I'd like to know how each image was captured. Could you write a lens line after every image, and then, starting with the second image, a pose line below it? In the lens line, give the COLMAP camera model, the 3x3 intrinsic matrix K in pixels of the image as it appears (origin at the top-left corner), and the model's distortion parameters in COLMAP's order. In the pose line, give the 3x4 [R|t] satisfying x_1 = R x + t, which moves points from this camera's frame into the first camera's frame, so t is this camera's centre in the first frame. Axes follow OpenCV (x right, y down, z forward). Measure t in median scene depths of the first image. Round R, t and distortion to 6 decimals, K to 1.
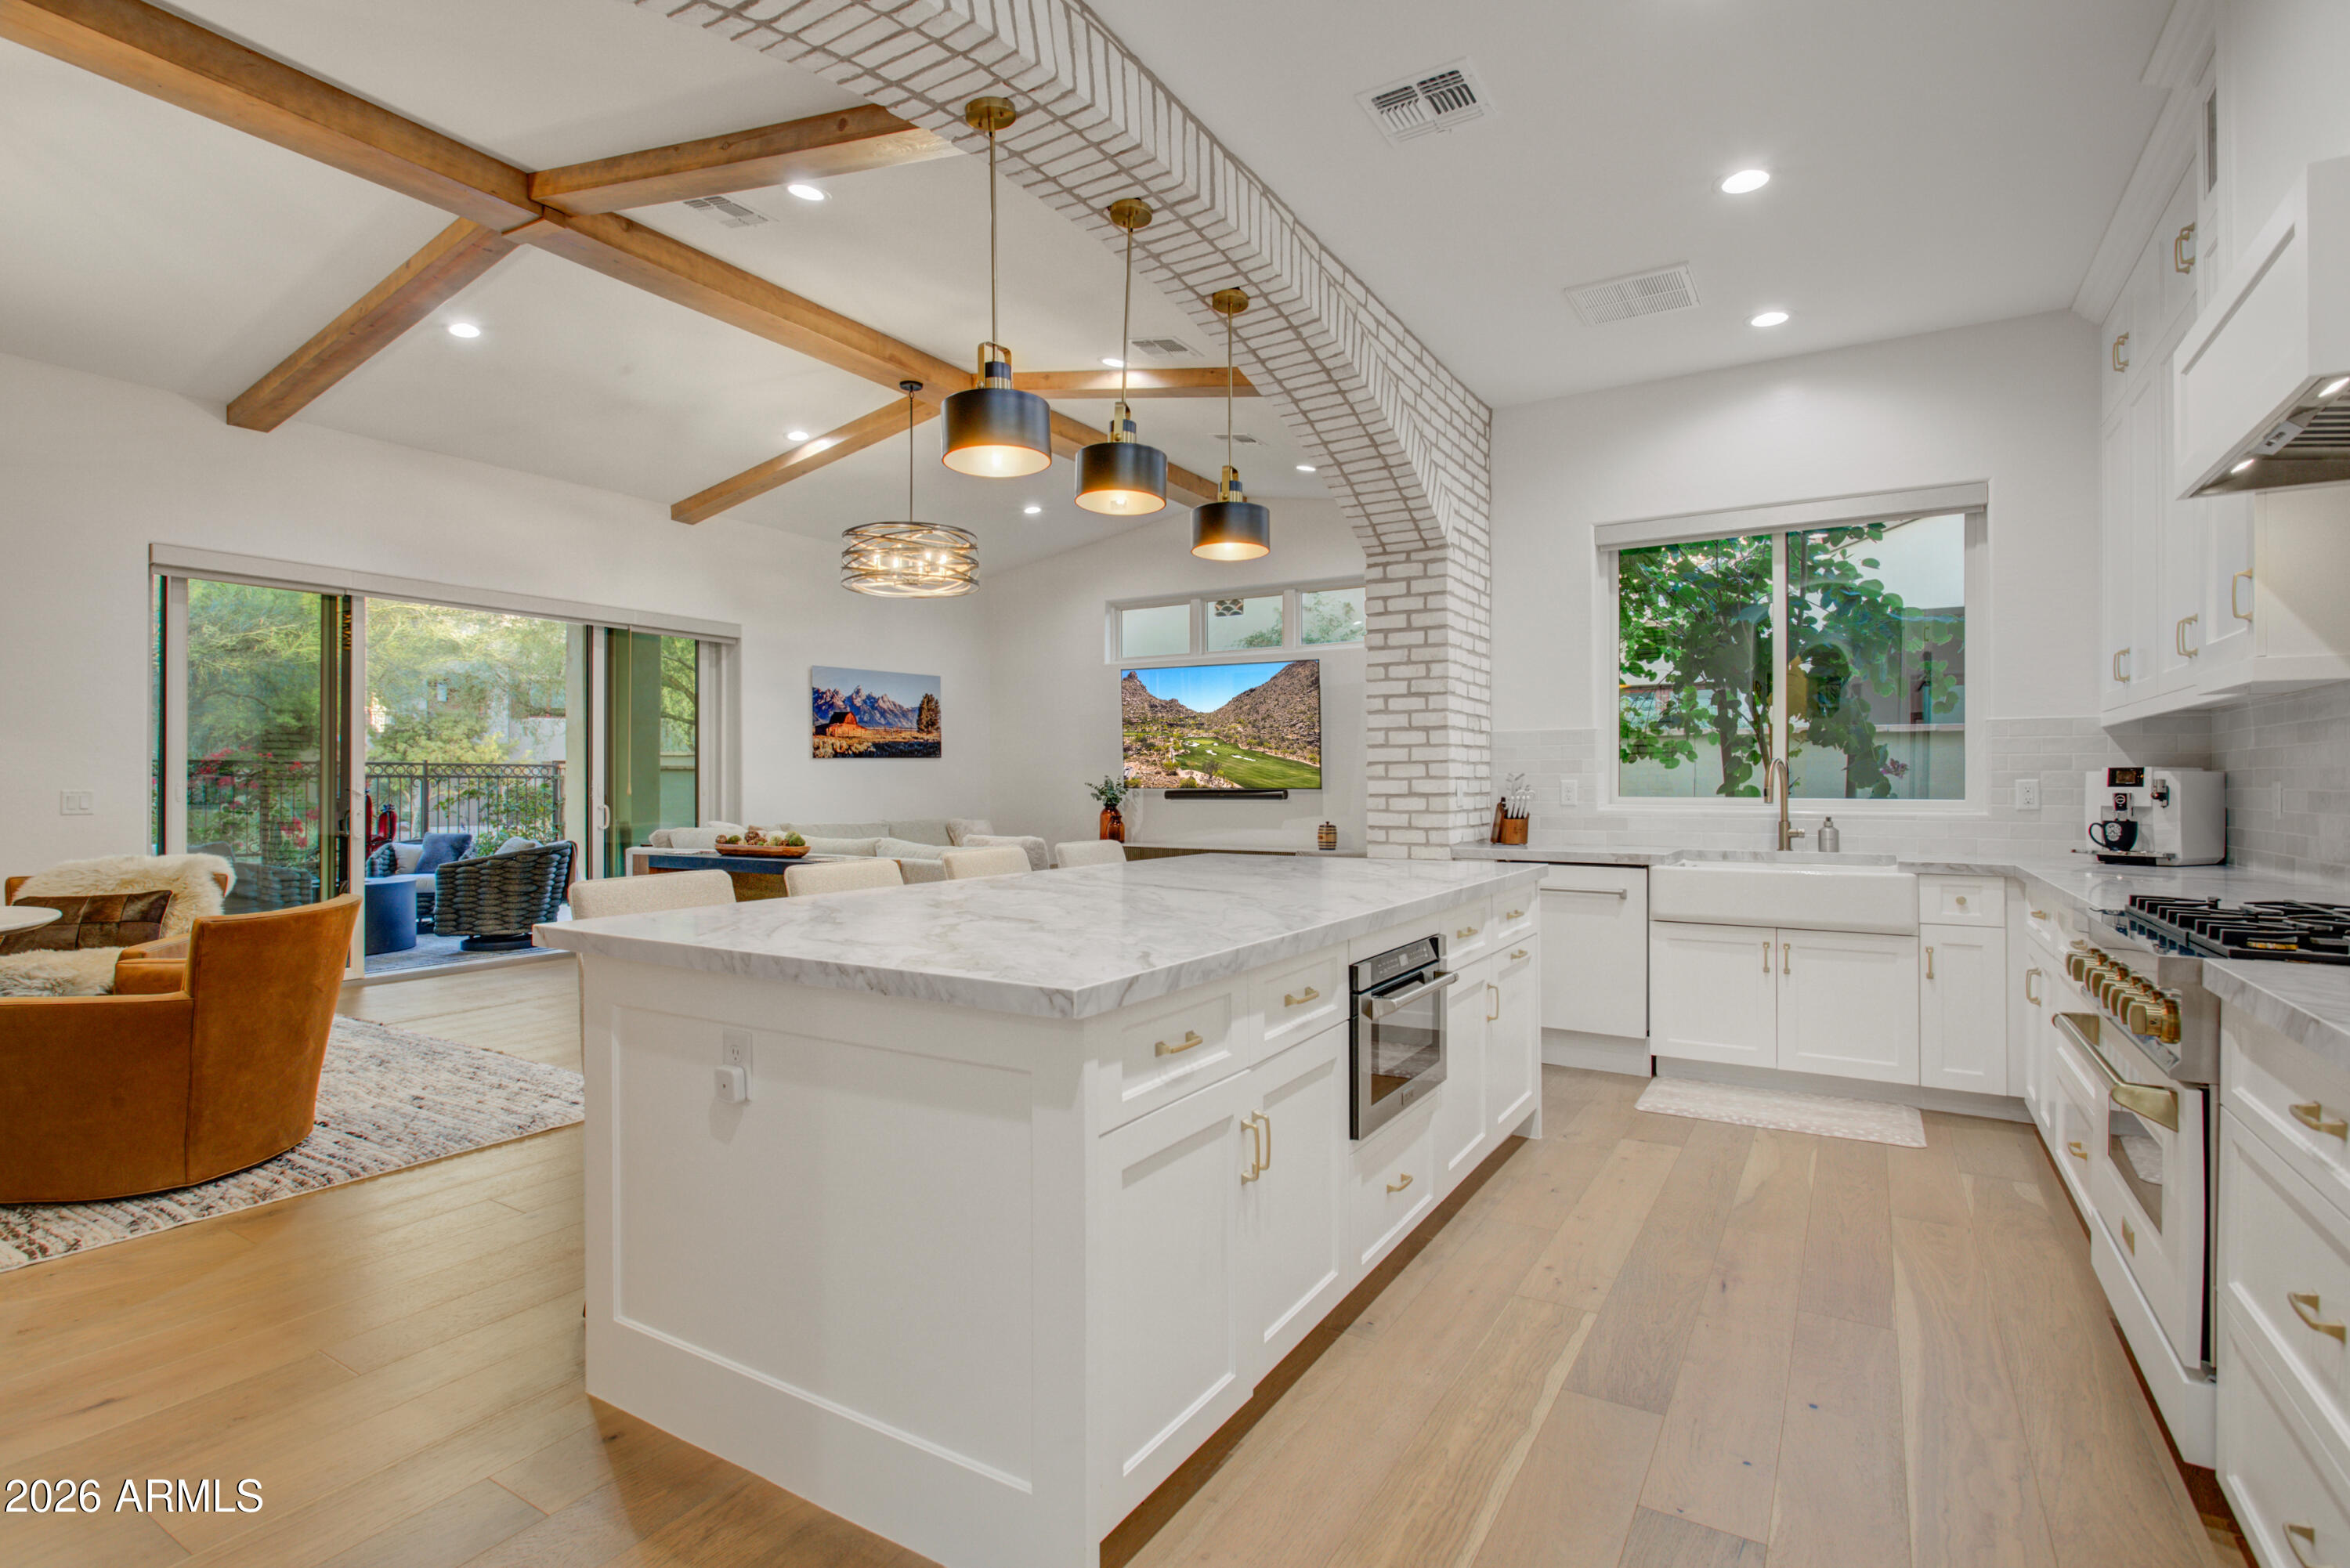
lens RADIAL K [[1125.3, 0, 1170.4], [0, 1125.3, 781.7], [0, 0, 1]] dist [0.000536, 0.000194]
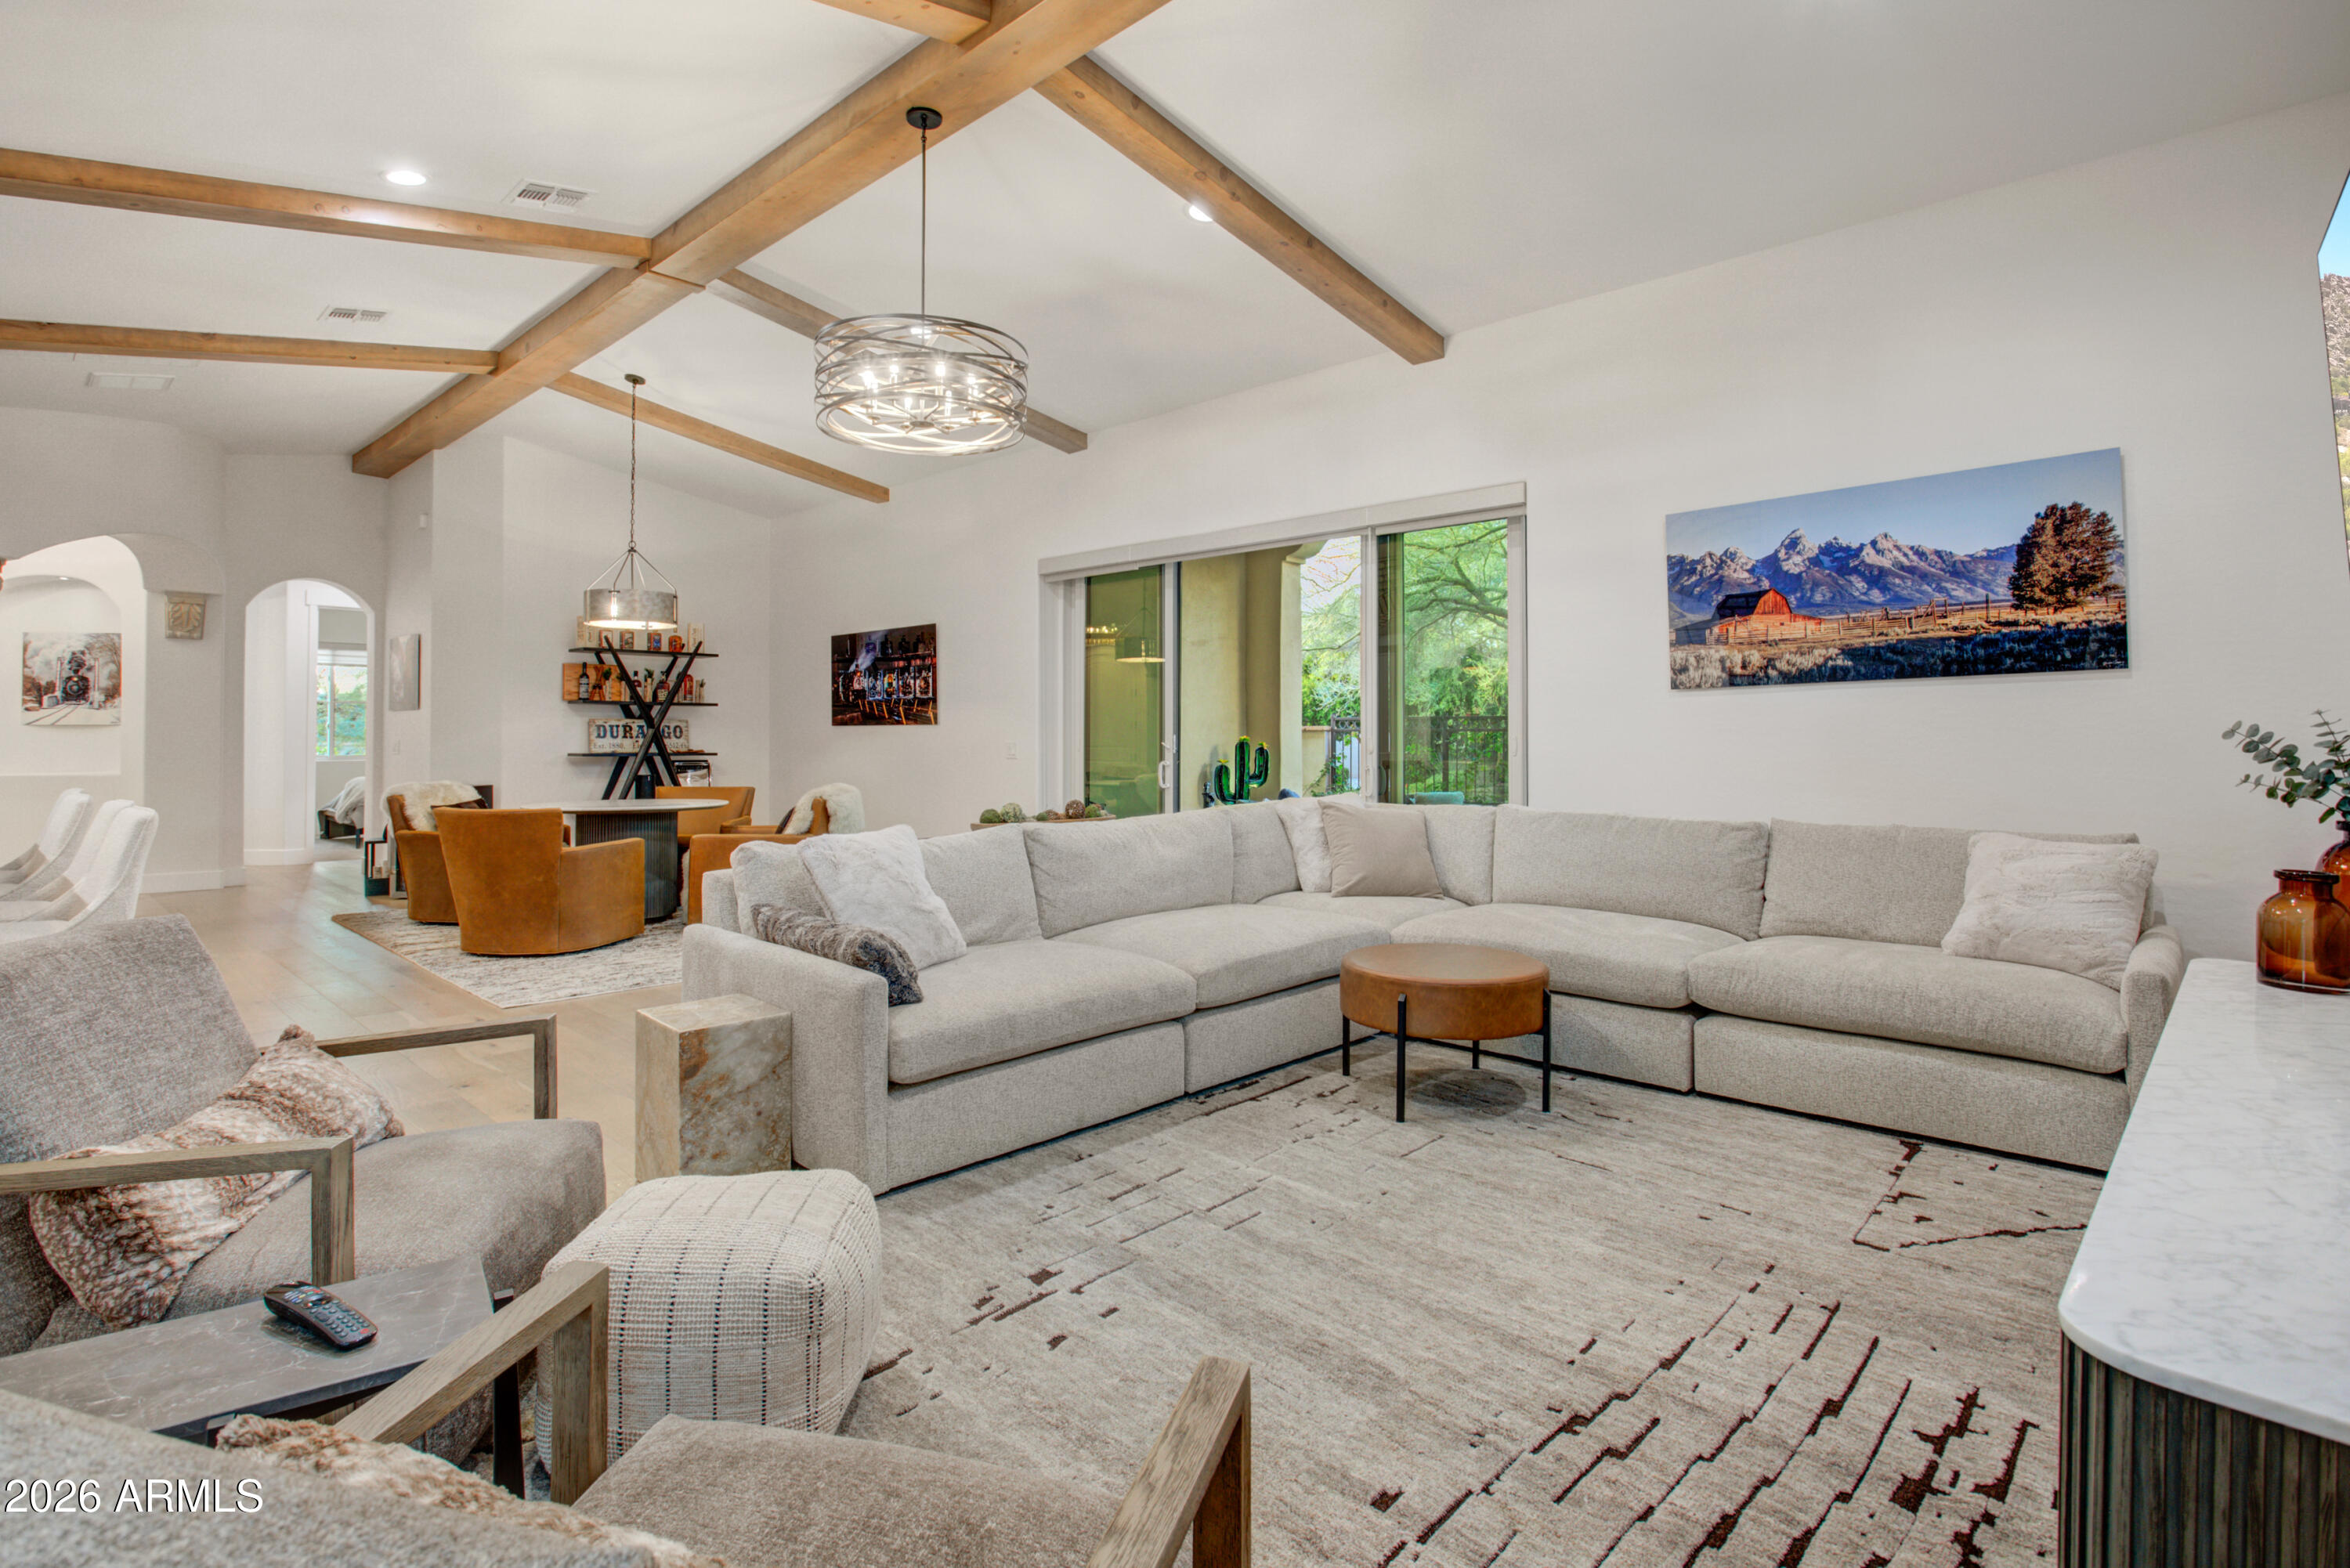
lens RADIAL K [[1125.3, 0, 1176.5], [0, 1125.3, 775.4], [0, 0, 1]] dist [0.000536, 0.000194]
pose [[-0.190791, 0.014559, -0.981523, 0.237648], [-0.014486, 0.999739, 0.017645, 0.013099], [0.981524, 0.017585, -0.190531, 0.837217]]
